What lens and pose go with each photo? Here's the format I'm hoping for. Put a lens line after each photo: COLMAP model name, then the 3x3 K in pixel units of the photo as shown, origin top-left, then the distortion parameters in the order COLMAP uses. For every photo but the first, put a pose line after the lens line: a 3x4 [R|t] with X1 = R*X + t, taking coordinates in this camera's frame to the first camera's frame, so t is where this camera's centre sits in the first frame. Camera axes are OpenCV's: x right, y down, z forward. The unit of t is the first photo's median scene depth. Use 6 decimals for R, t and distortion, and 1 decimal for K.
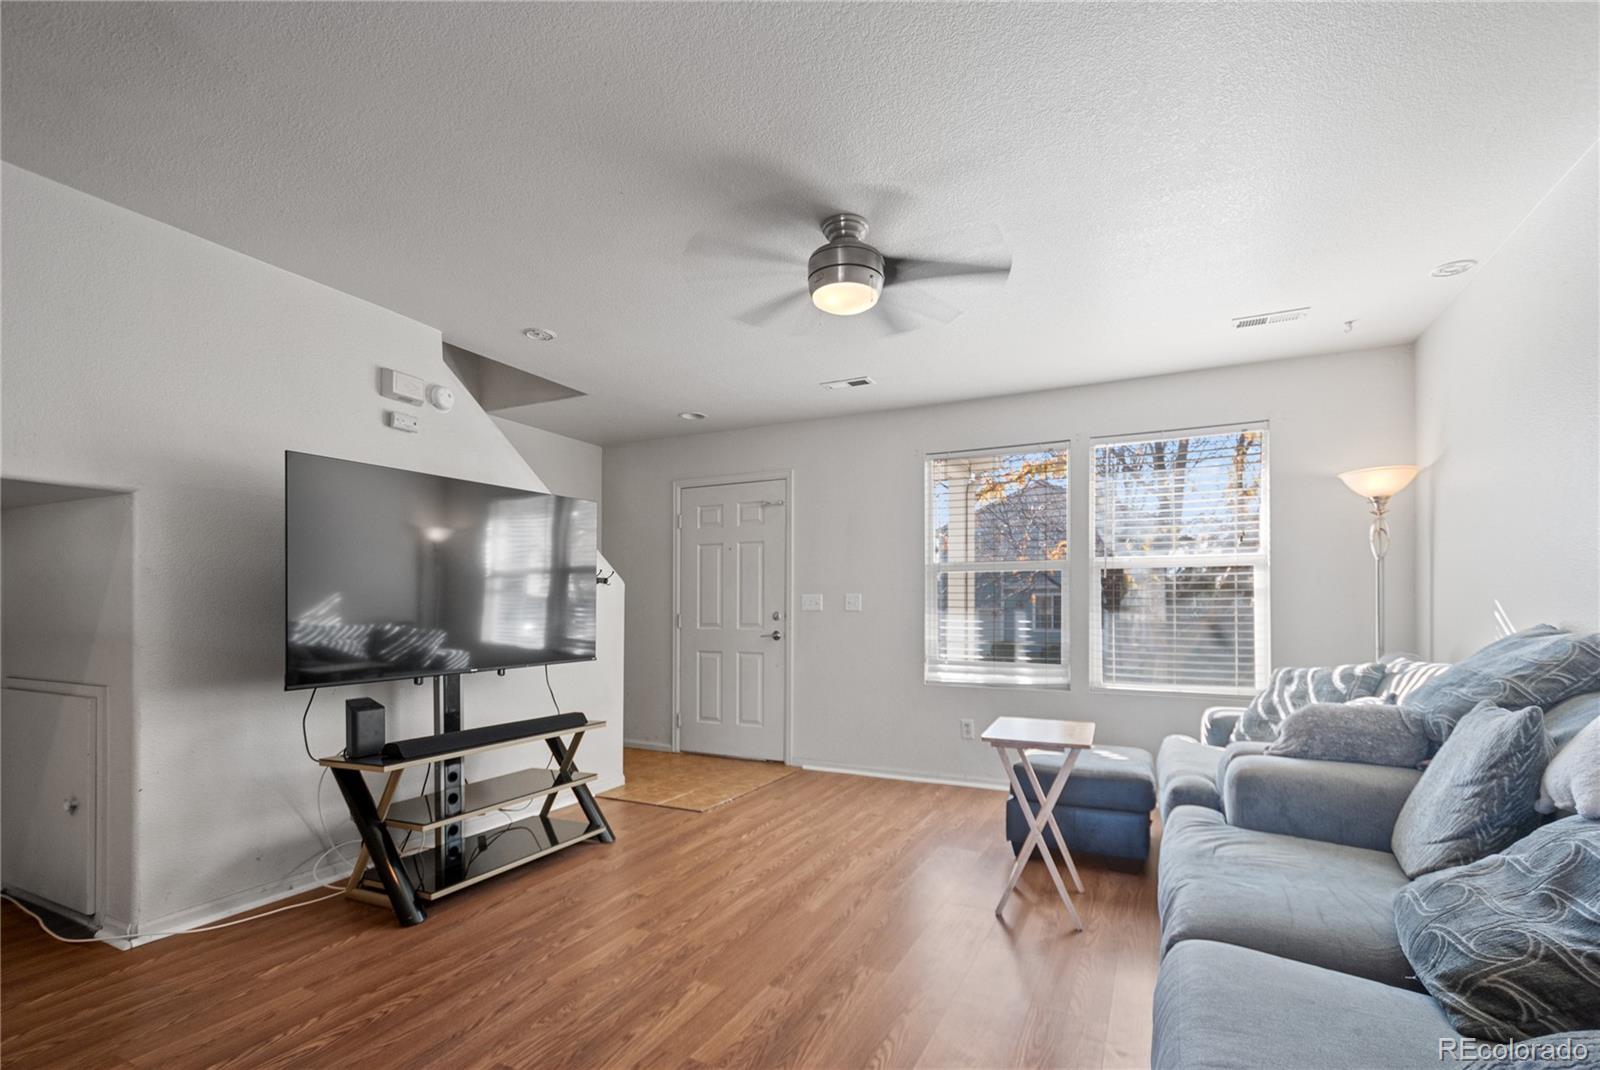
lens RADIAL K [[718.6, 0, 802.7], [0, 718.6, 585.1], [0, 0, 1]] dist [0.000872, 0.000065]
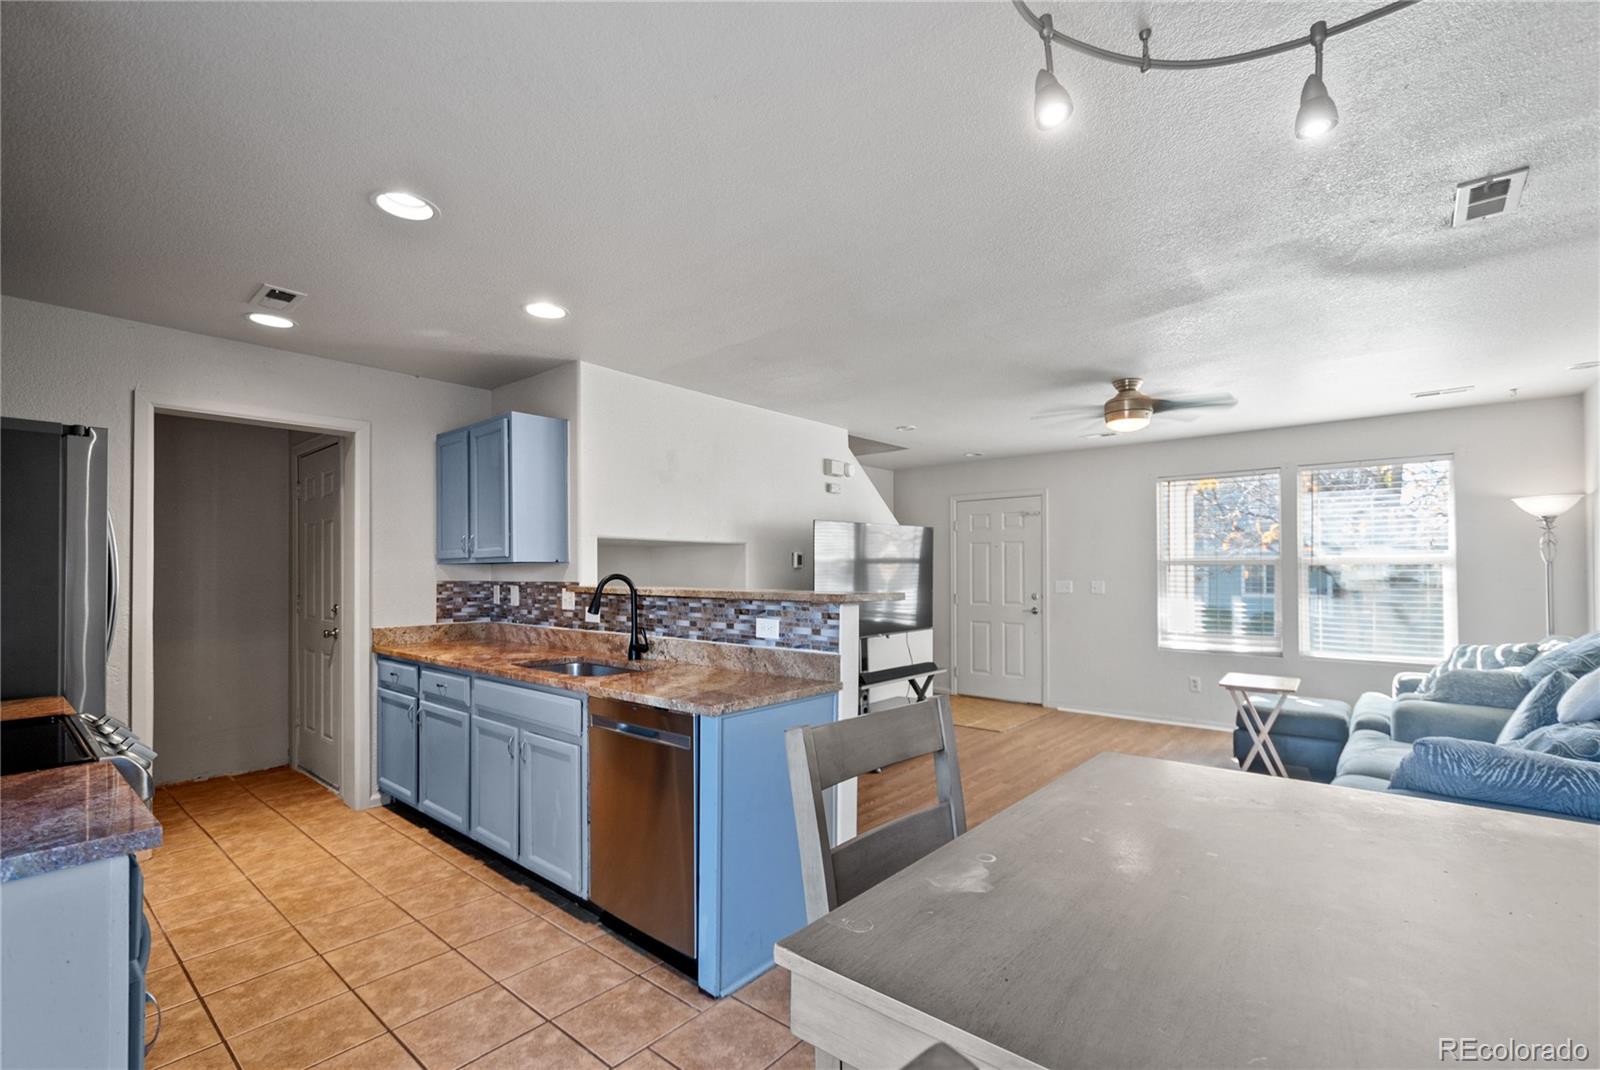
lens RADIAL K [[690.6, 0, 804.9], [0, 690.6, 545.3], [0, 0, 1]] dist [0.001373, 0.000129]
pose [[0.968418, -0.011450, -0.249071, -0.202145], [0.010270, 0.999929, -0.006039, -0.077167], [0.249122, 0.003291, 0.968466, -0.571098]]
